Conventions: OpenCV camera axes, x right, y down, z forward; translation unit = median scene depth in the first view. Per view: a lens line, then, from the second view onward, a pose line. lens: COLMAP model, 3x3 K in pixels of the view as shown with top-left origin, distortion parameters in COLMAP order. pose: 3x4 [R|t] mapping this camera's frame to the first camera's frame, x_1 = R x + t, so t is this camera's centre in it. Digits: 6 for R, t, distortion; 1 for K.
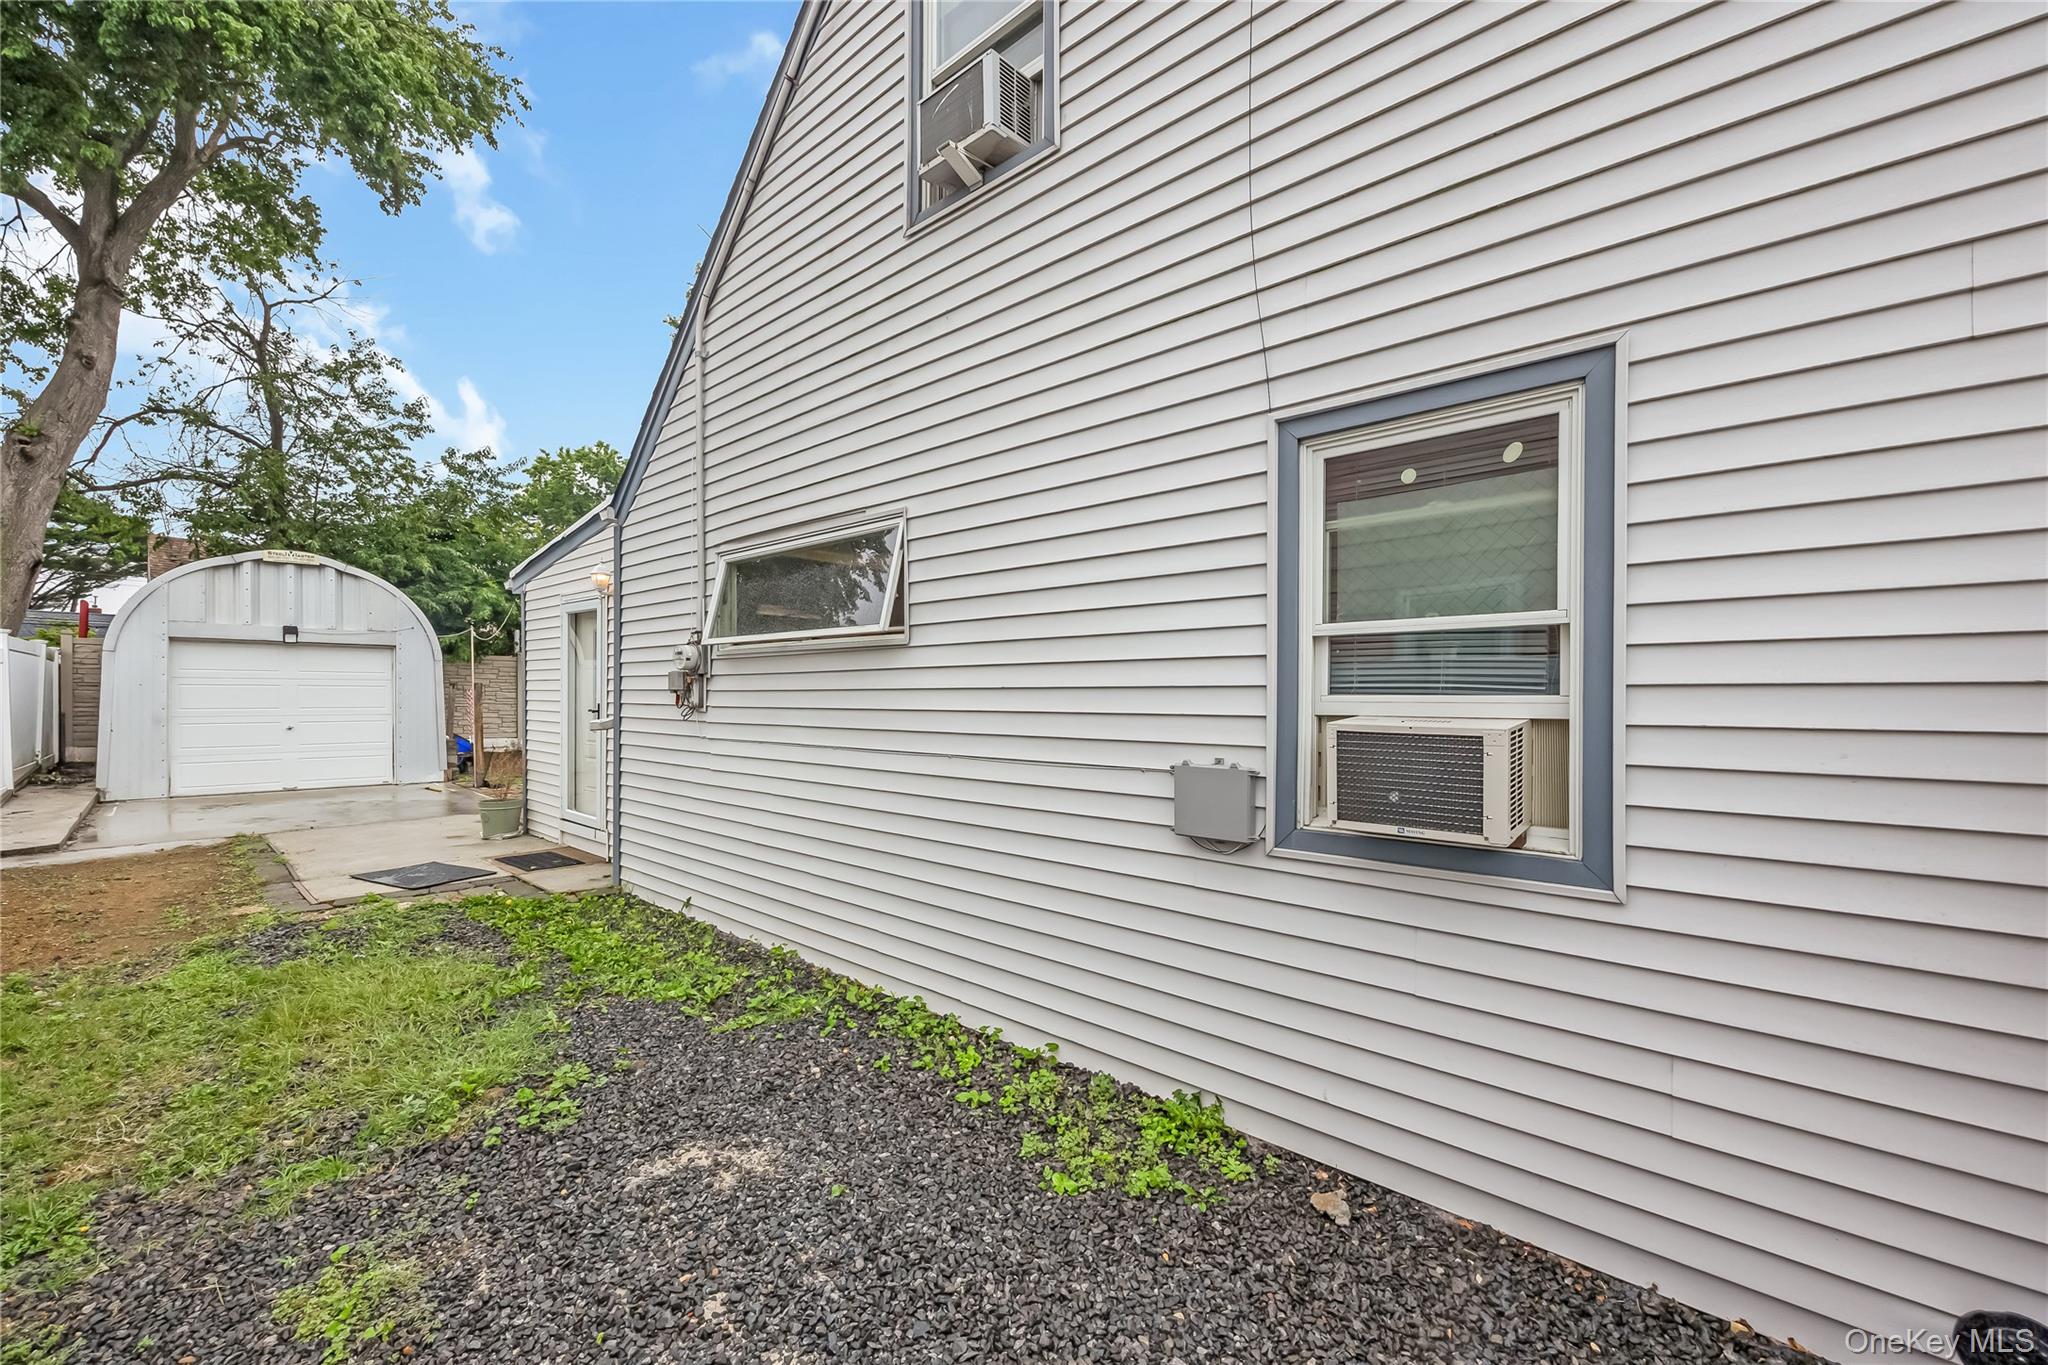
lens RADIAL K [[797.6, 0, 1016.7], [0, 797.6, 694.0], [0, 0, 1]] dist [0.000388, -0.000262]
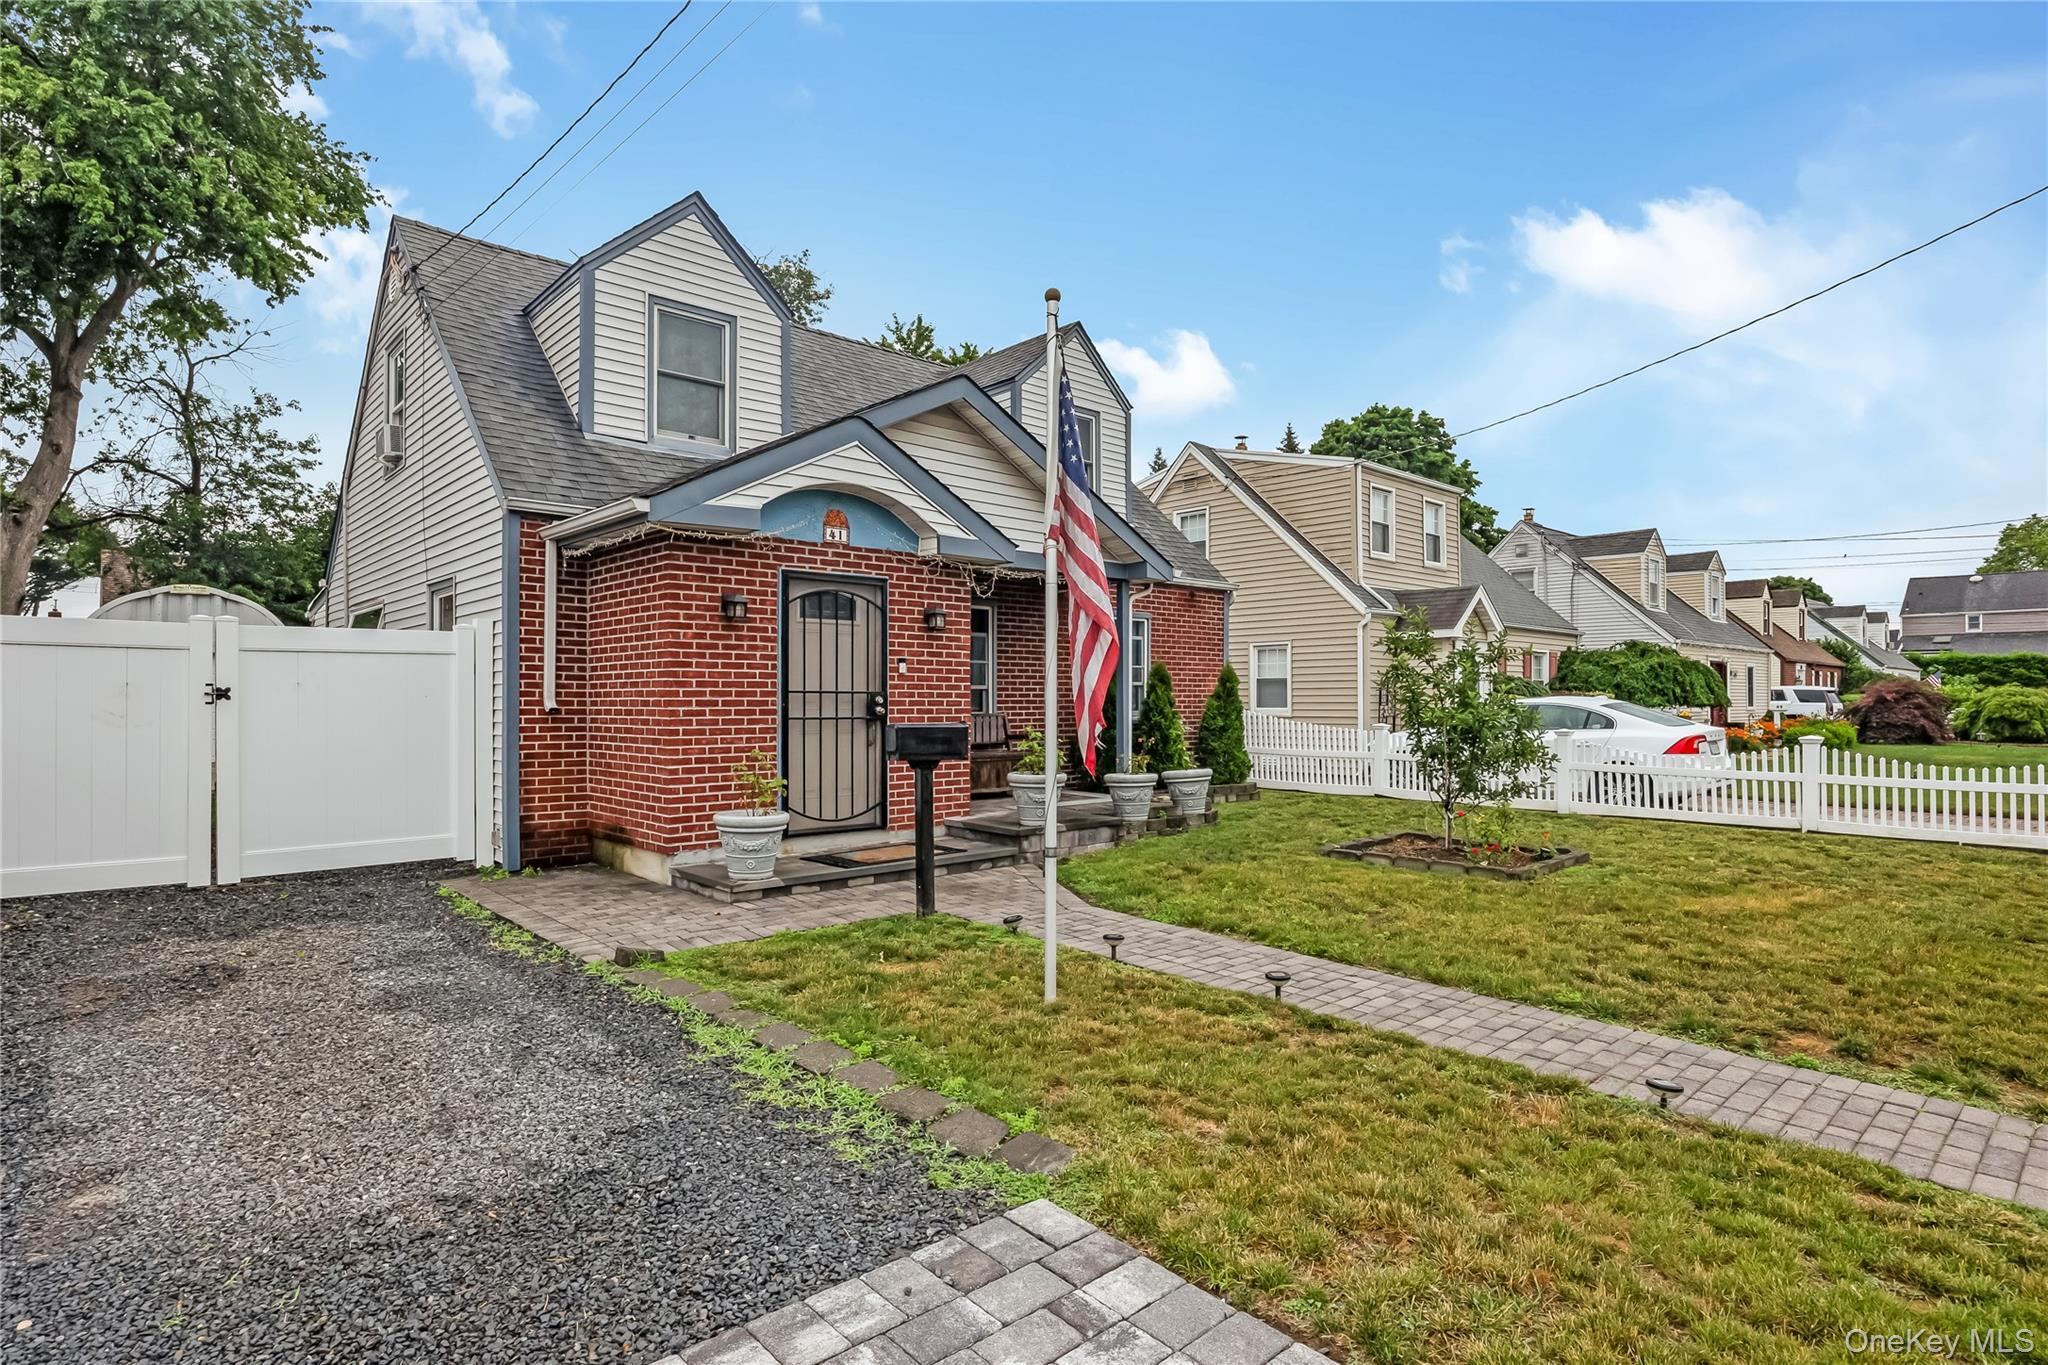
lens RADIAL K [[1054.3, 0, 1029.6], [0, 1054.3, 679.4], [0, 0, 1]] dist [-0.005899, -0.000115]
pose [[0.994239, -0.006262, -0.107005, 0.493218], [0.004163, 0.999795, -0.019831, 0.014237], [0.107107, 0.019271, 0.994061, -0.433764]]
